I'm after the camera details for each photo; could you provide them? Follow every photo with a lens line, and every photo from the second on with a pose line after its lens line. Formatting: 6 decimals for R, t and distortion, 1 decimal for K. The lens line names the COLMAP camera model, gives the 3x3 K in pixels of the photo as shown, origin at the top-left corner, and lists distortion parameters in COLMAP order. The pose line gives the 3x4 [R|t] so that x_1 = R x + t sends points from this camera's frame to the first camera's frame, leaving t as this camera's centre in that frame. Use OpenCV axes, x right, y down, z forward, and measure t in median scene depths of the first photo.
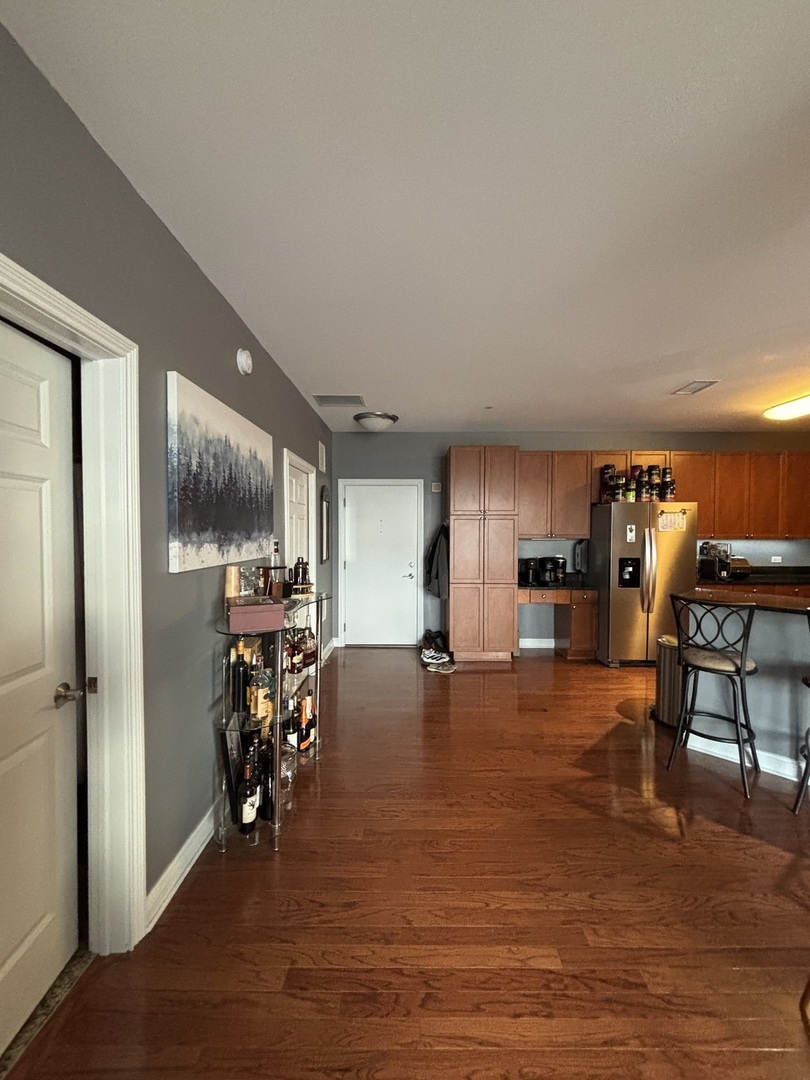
lens RADIAL K [[434.5, 0, 408.6], [0, 434.5, 537.0], [0, 0, 1]] dist [0.002328, 0.000569]
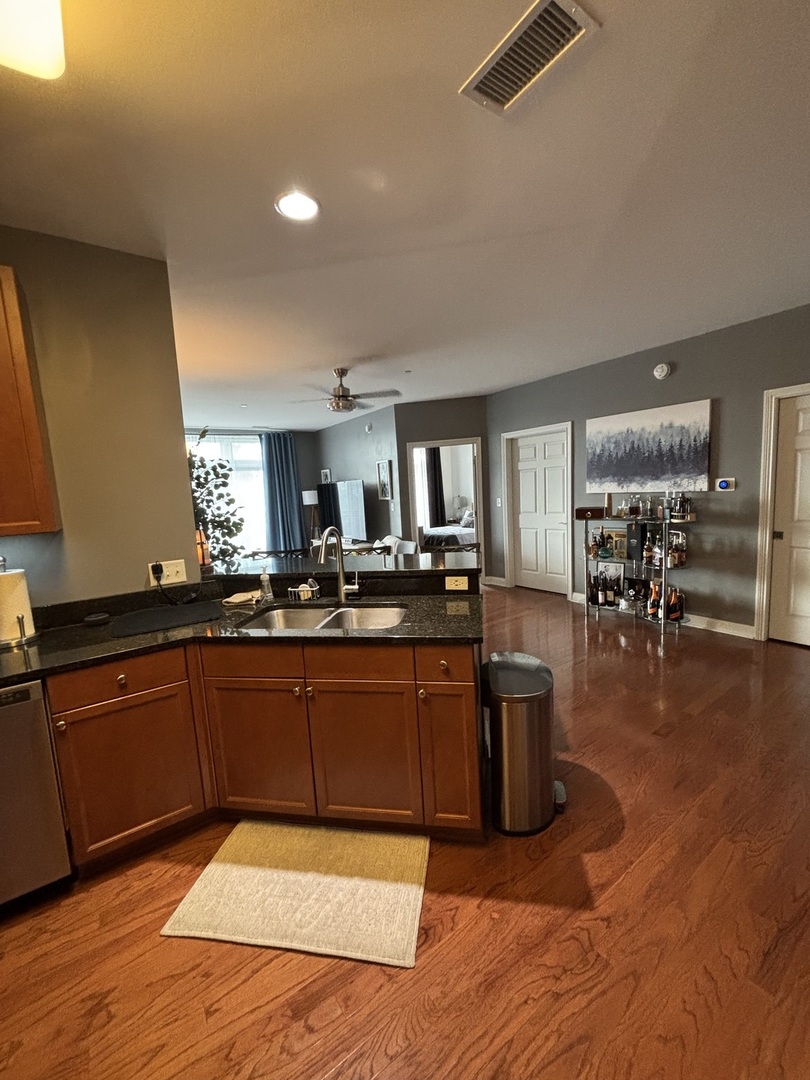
lens RADIAL K [[434.5, 0, 408.8], [0, 434.5, 541.9], [0, 0, 1]] dist [0.002328, 0.000569]
pose [[-0.819008, 0.113205, -0.562504, 2.060808], [0.041873, 0.989522, 0.138176, -0.042287], [0.572253, 0.089613, -0.815166, 2.698531]]
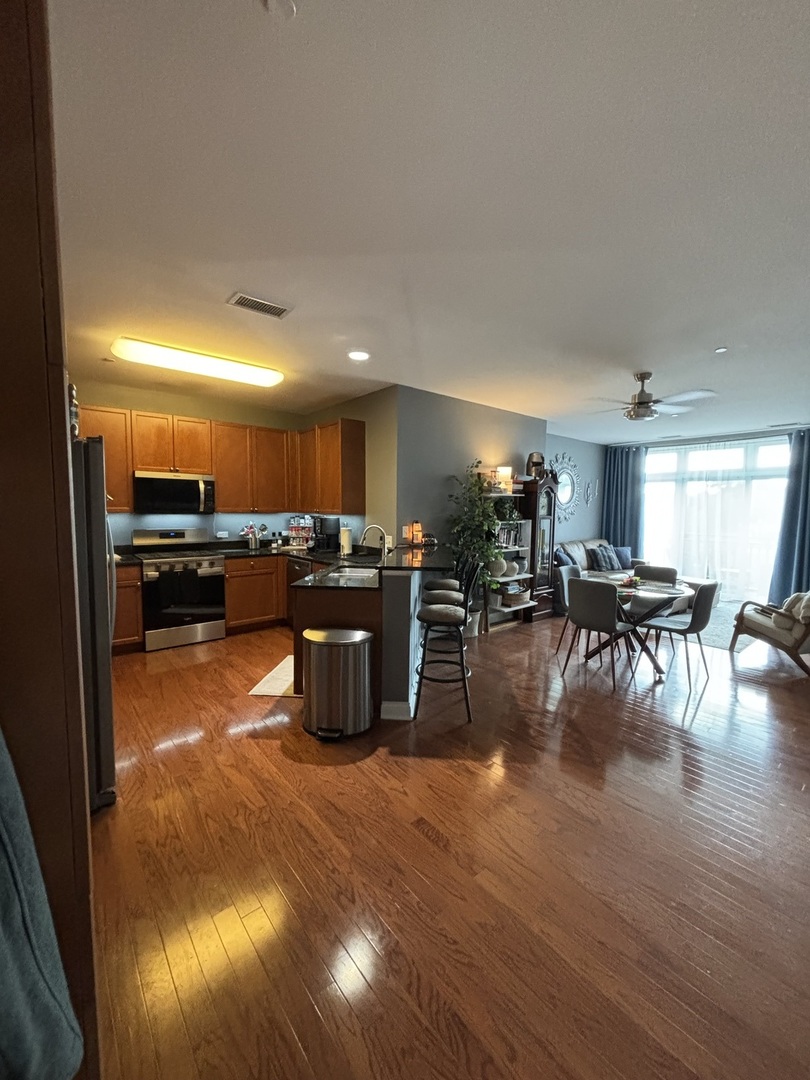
lens RADIAL K [[434.5, 0, 409.3], [0, 434.5, 546.2], [0, 0, 1]] dist [0.002328, 0.000569]
pose [[-0.646628, -0.080236, 0.758574, -0.174963], [0.000598, 0.994399, 0.105689, -0.046615], [-0.762805, 0.068795, -0.642958, 2.787639]]
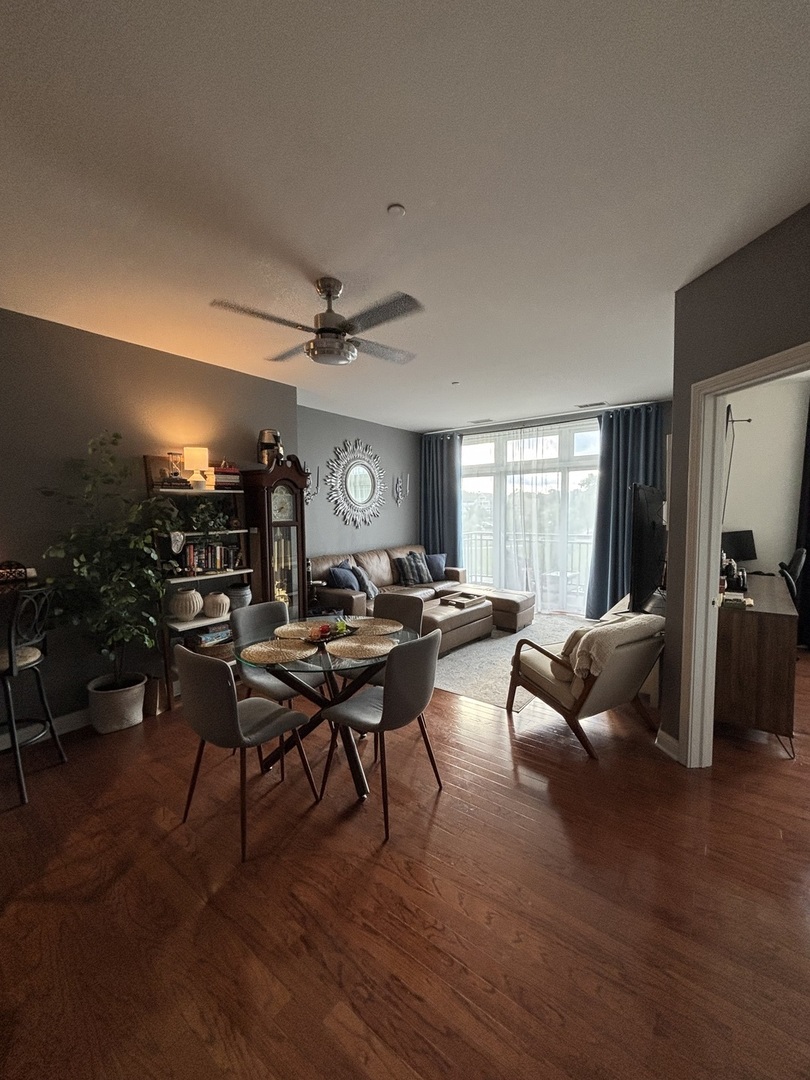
lens RADIAL K [[434.5, 0, 404.7], [0, 434.5, 547.1], [0, 0, 1]] dist [0.002328, 0.000569]
pose [[-0.796102, -0.047907, 0.603264, -0.210886], [0.020135, 0.994213, 0.105524, -0.020705], [-0.604828, 0.096155, -0.790530, 1.320544]]
